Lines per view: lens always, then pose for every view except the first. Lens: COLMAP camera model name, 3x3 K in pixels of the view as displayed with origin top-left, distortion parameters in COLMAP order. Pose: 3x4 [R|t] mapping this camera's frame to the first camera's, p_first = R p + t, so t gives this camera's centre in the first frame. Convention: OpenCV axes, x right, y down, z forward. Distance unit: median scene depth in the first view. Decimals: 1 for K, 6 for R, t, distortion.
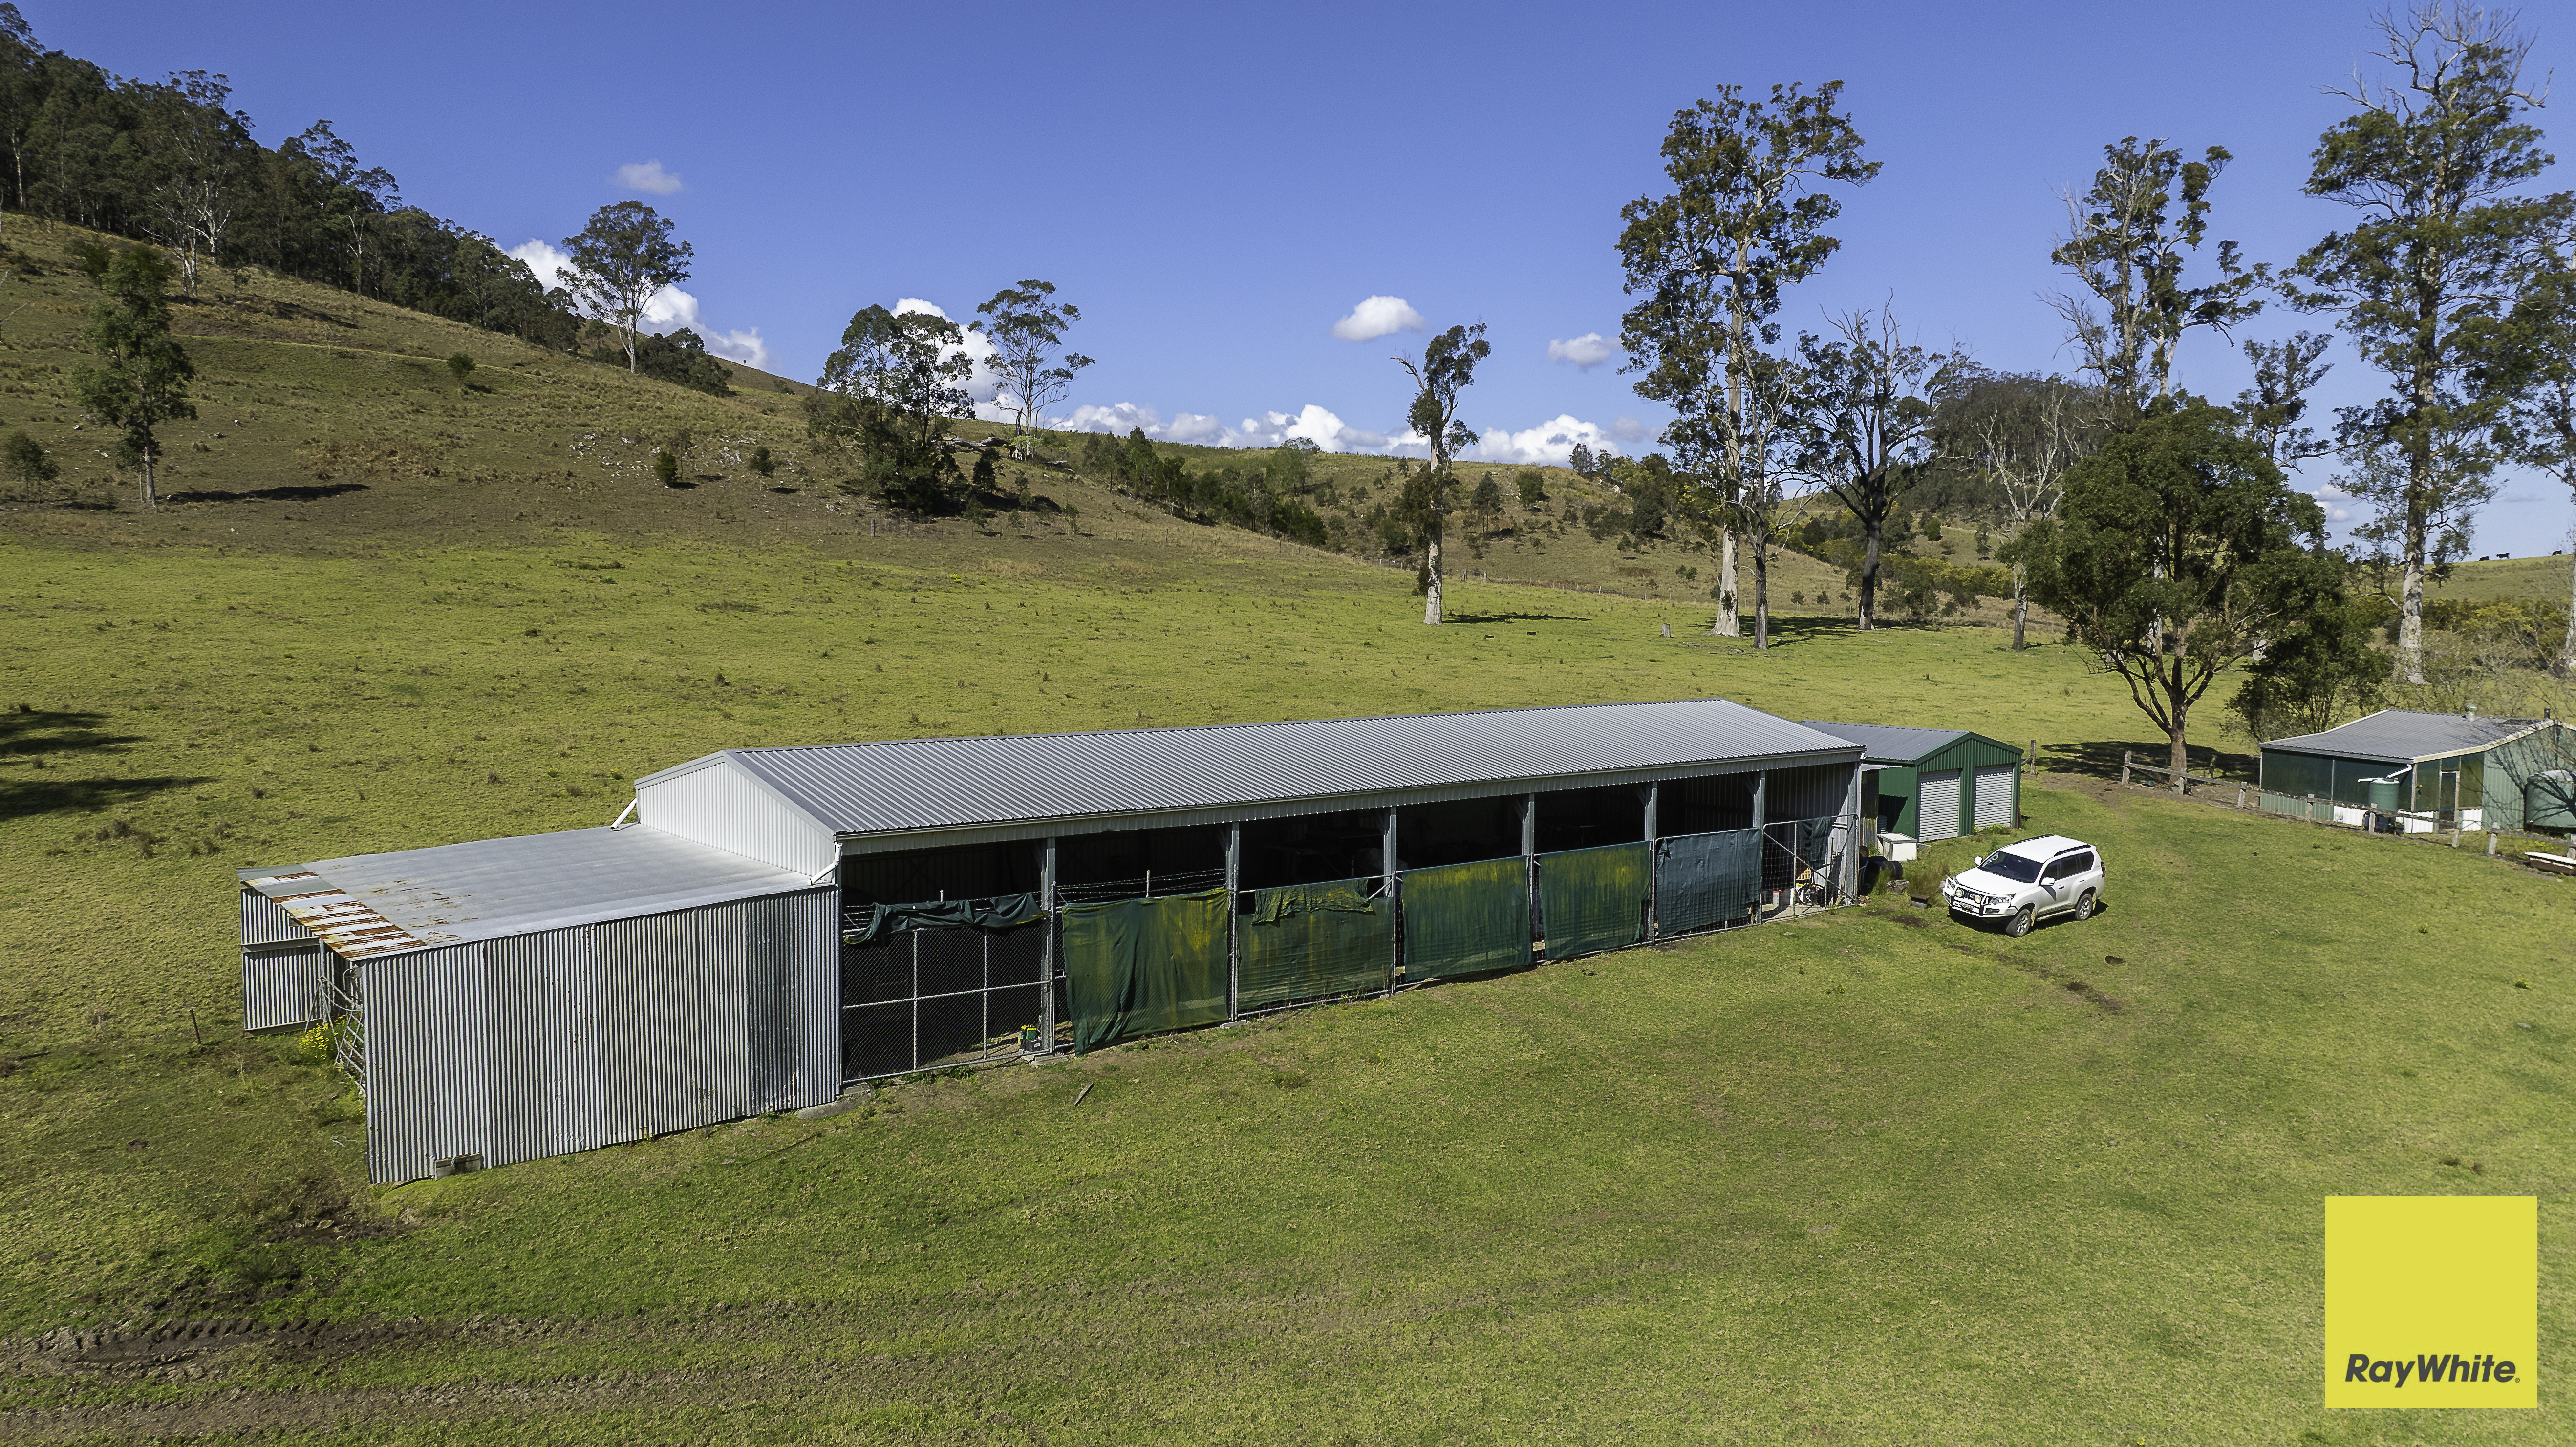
lens RADIAL K [[1819.7, 0, 1294.4], [0, 1819.7, 714.9], [0, 0, 1]] dist [-0.022182, 0.027343]
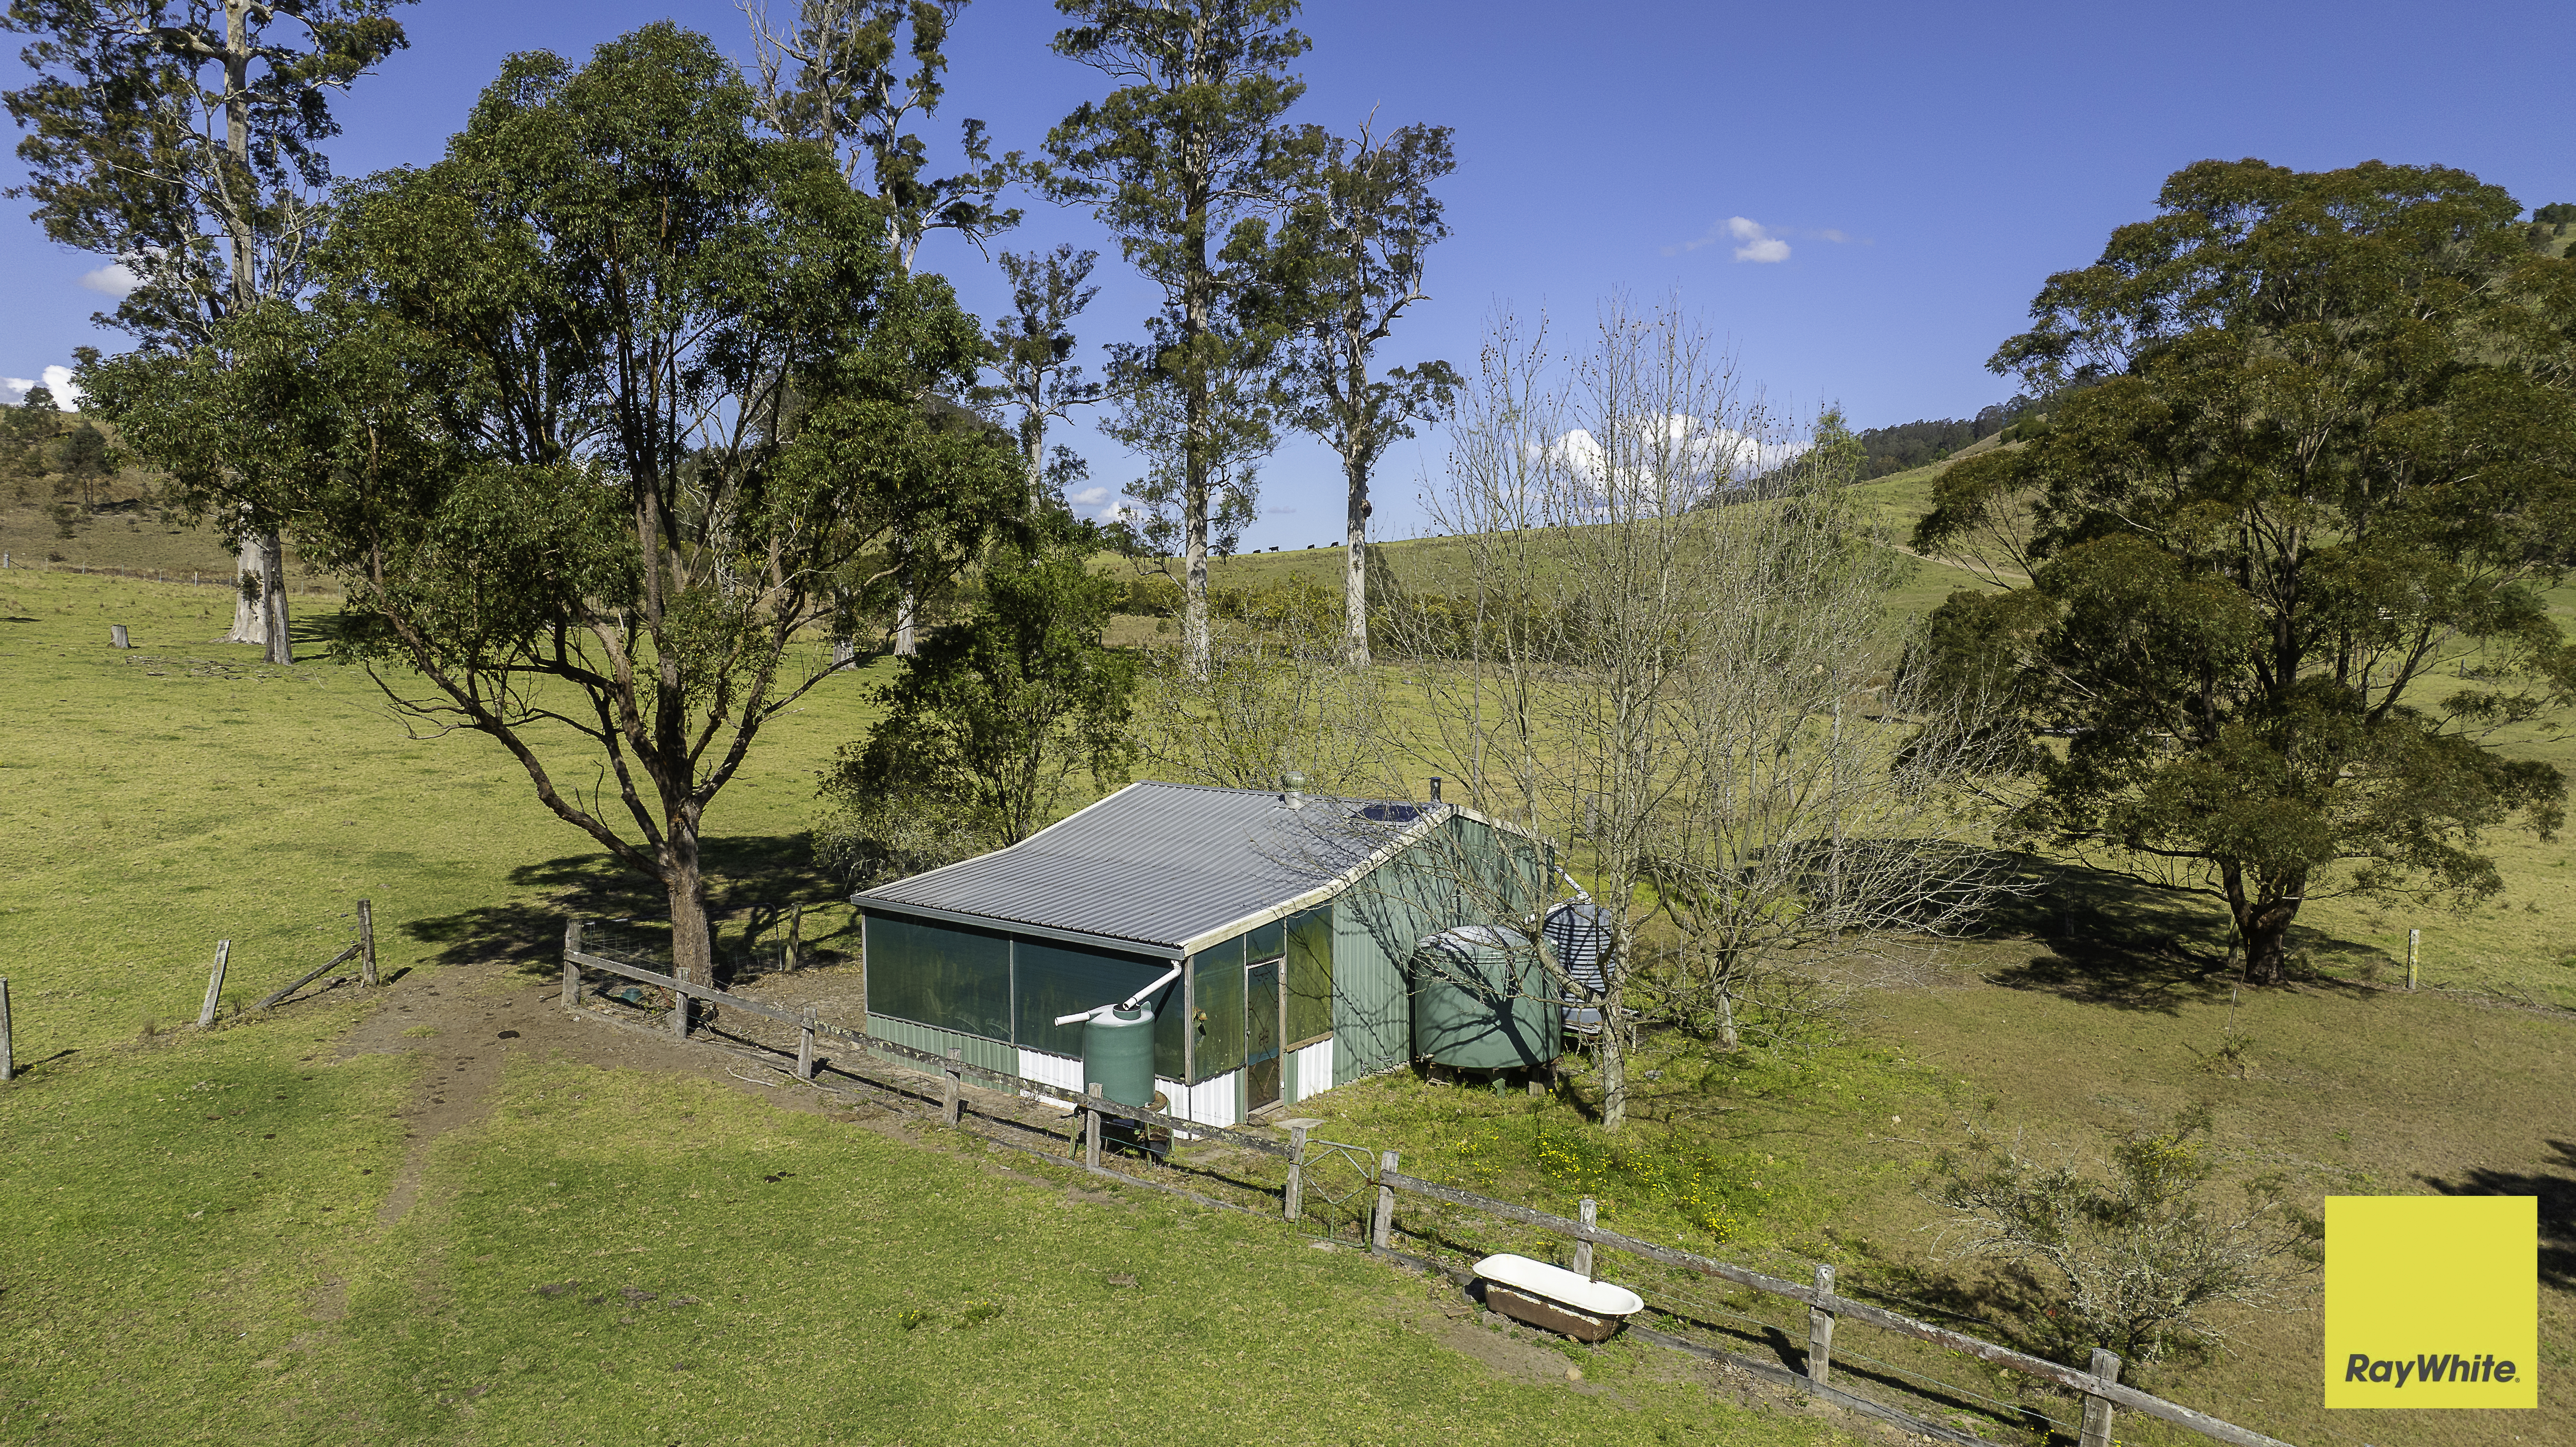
lens RADIAL K [[1819.7, 0, 1285.6], [0, 1819.7, 718.4], [0, 0, 1]] dist [-0.022182, 0.027343]
pose [[0.827805, -0.046399, 0.559094, 0.200397], [0.045058, 0.998853, 0.016181, -0.013213], [-0.559204, 0.011797, 0.828946, 0.316999]]
